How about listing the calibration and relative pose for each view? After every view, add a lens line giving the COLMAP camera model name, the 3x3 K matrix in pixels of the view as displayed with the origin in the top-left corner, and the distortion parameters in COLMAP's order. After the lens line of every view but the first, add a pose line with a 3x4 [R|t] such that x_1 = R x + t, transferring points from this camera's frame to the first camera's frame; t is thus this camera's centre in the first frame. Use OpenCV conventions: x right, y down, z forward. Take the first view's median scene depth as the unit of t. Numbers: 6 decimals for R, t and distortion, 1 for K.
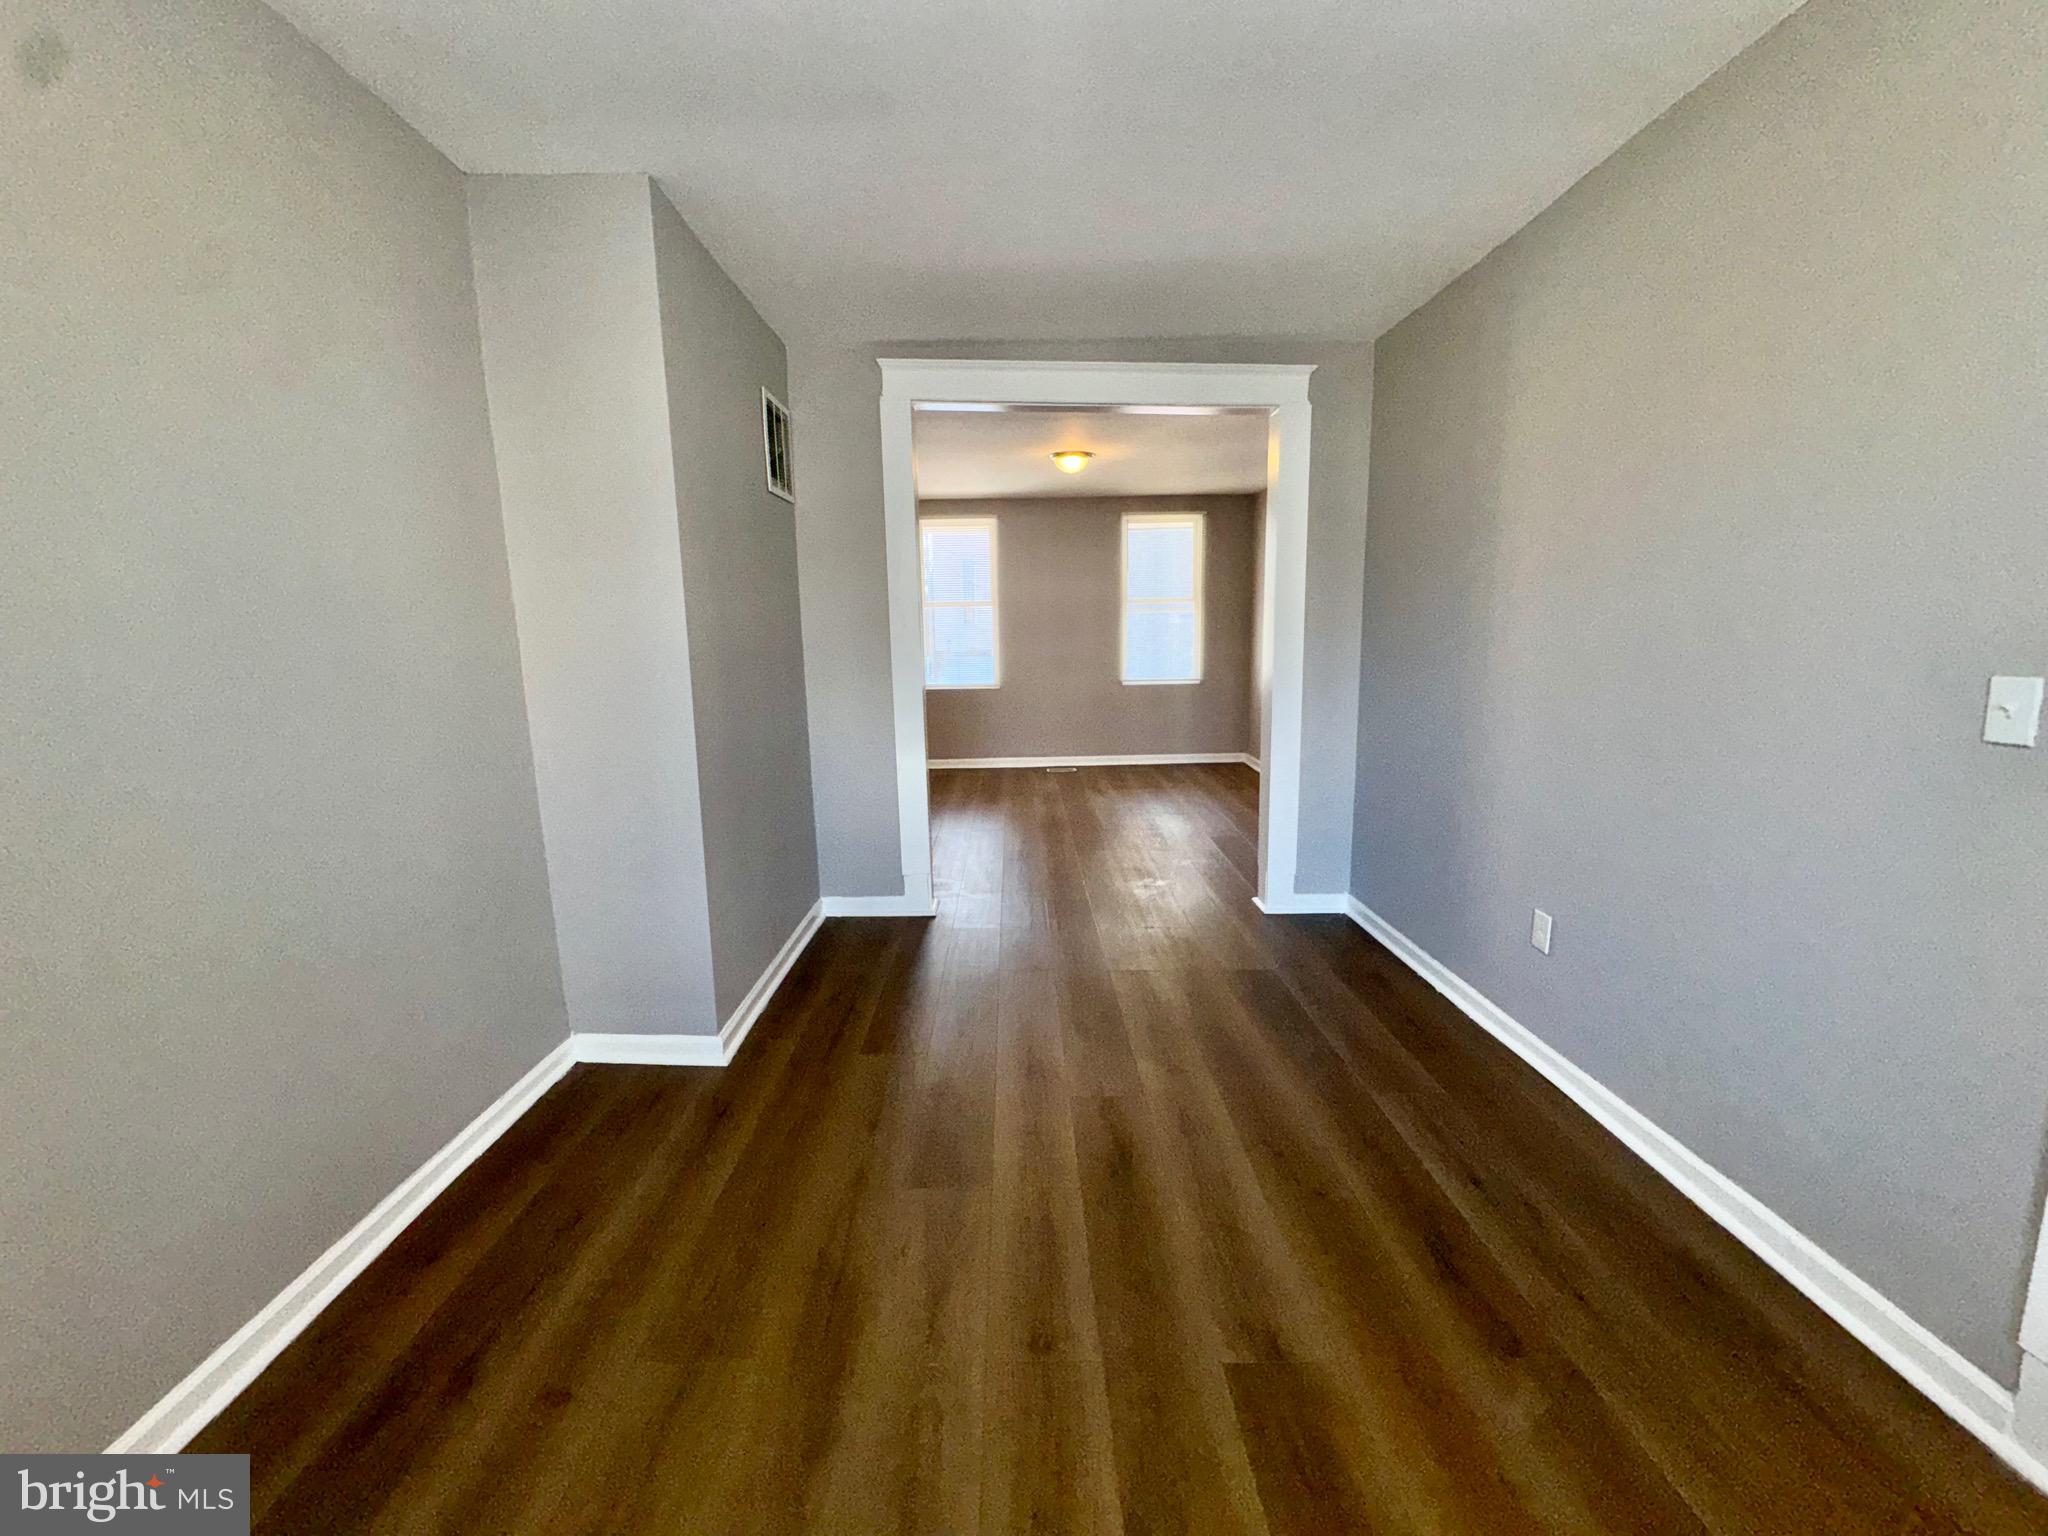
lens RADIAL K [[811.8, 0, 1021.1], [0, 811.8, 764.7], [0, 0, 1]] dist [-0.002240, 0.000396]
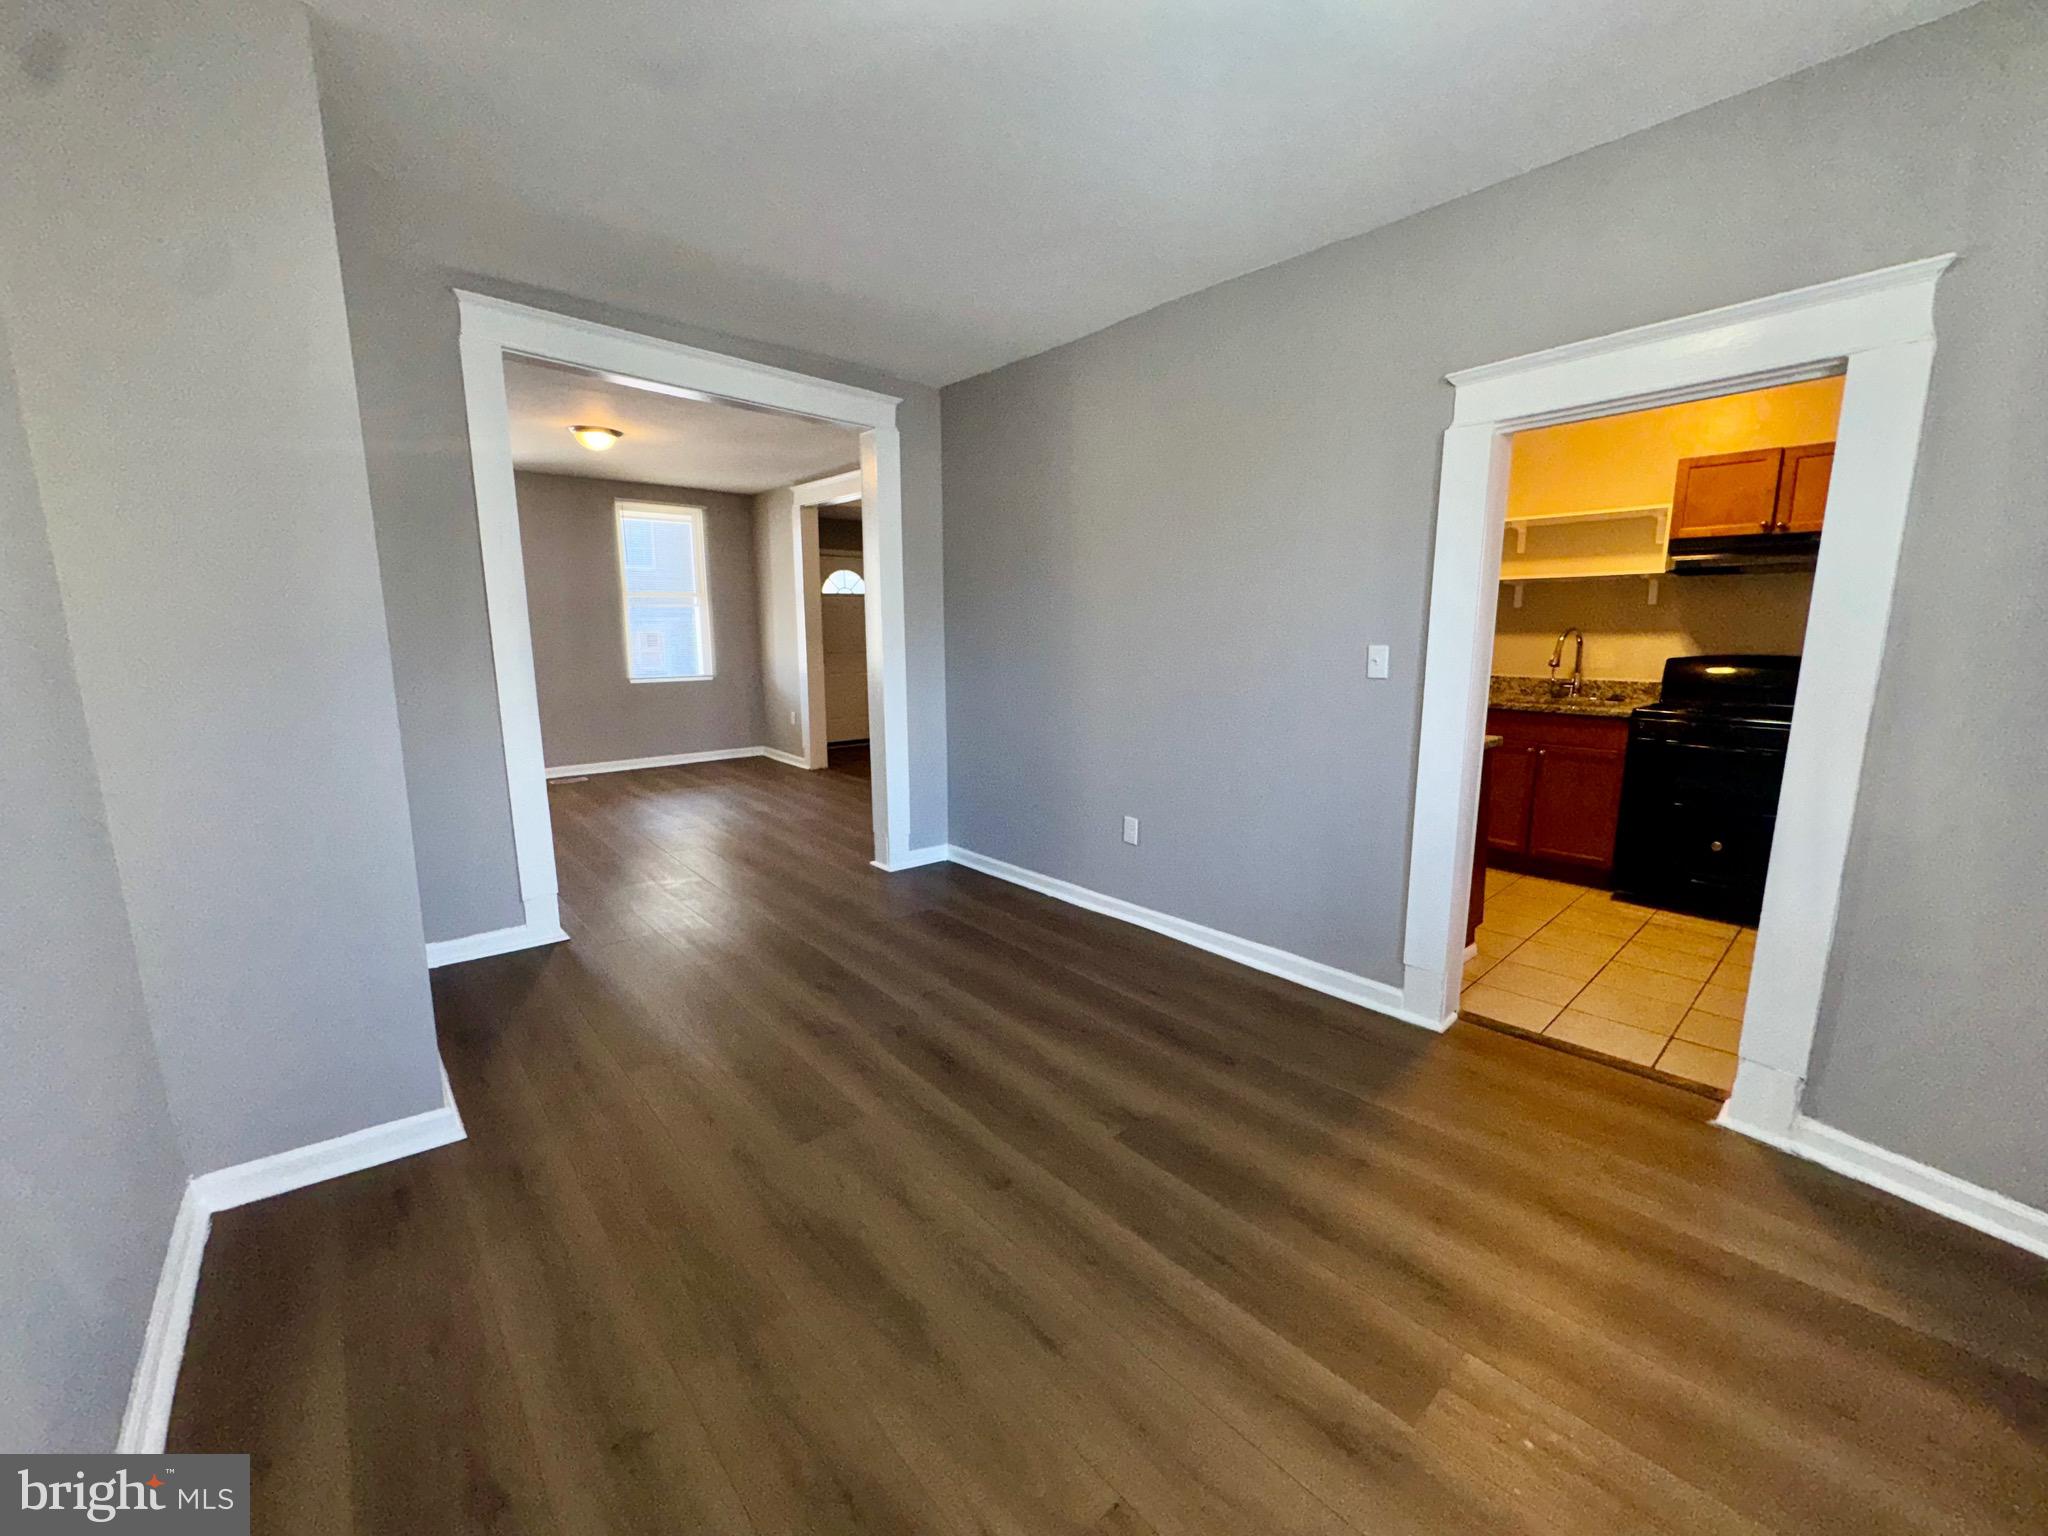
lens RADIAL K [[811.8, 0, 1021.4], [0, 811.8, 768.9], [0, 0, 1]] dist [-0.002240, 0.000396]
pose [[0.764075, -0.095560, 0.638011, -0.303527], [0.093711, 0.994919, 0.036789, 0.015836], [-0.638285, 0.031680, 0.769148, -0.001545]]
